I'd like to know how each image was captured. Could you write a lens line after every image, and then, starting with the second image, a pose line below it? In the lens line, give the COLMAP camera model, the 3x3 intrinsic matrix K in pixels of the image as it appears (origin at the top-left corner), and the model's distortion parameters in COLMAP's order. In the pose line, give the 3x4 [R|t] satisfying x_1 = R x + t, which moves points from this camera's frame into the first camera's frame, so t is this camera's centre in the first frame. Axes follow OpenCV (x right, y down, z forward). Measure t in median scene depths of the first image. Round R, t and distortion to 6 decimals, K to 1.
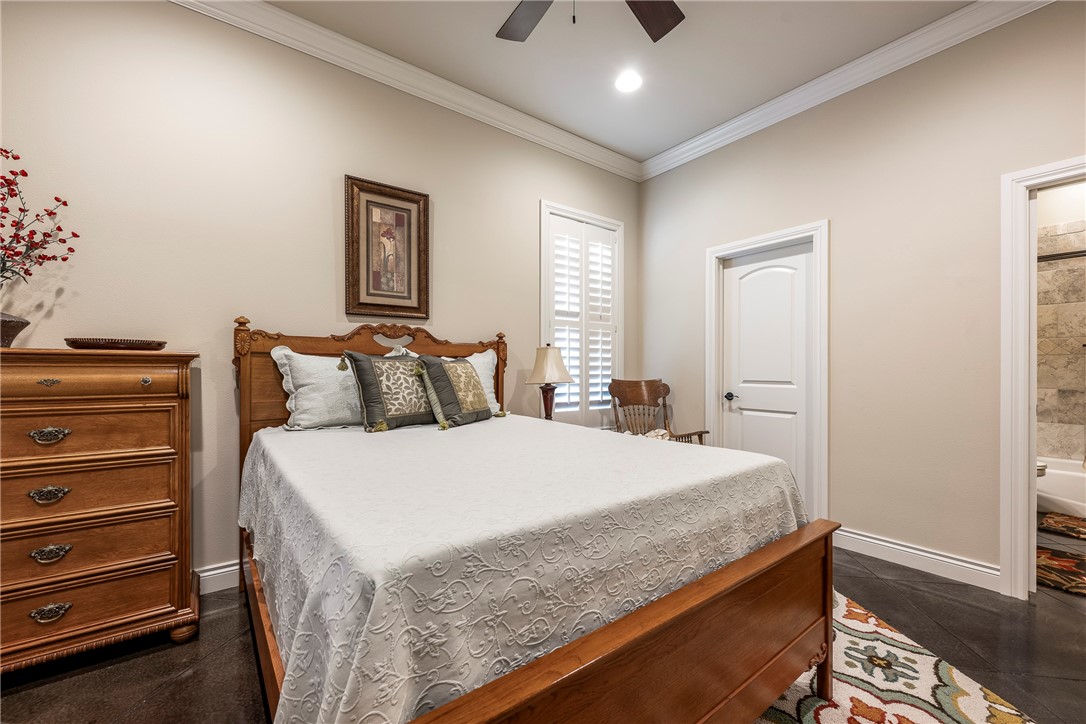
lens RADIAL K [[440.4, 0, 542.5], [0, 440.4, 367.5], [0, 0, 1]] dist [-0.002862, -0.000050]
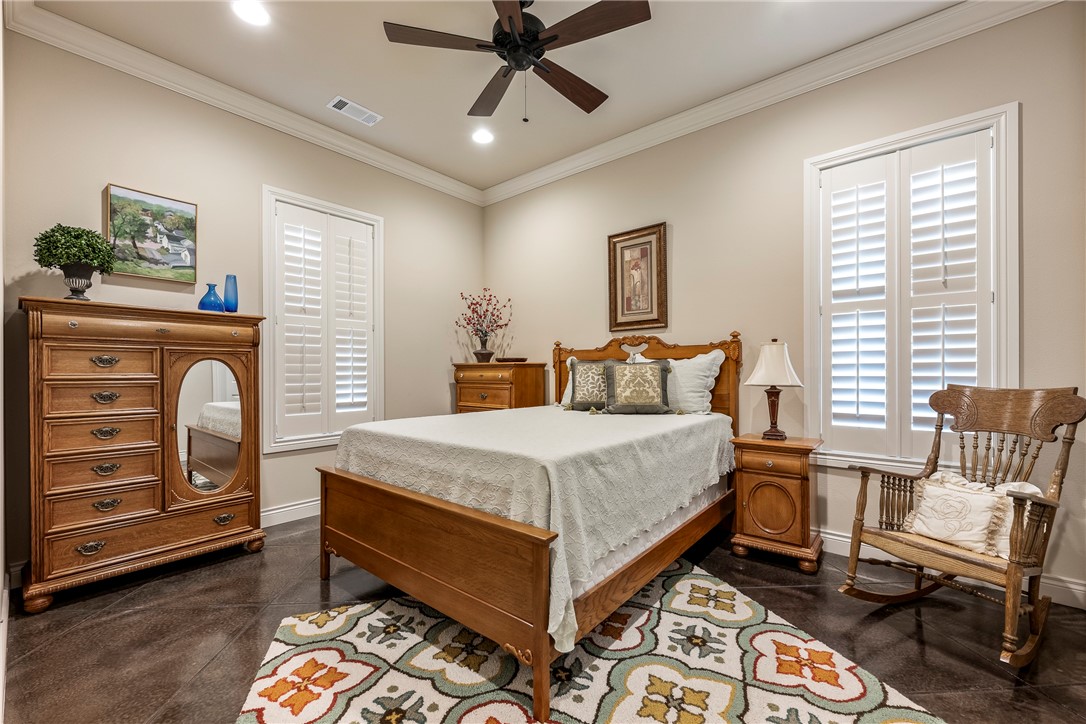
lens RADIAL K [[440.4, 0, 542.7], [0, 440.4, 371.2], [0, 0, 1]] dist [-0.002862, -0.000050]
pose [[0.223617, -0.002419, -0.974674, 0.853626], [0.006947, 0.999975, -0.000888, 0.006151], [0.974652, -0.006573, 0.223628, 0.435818]]
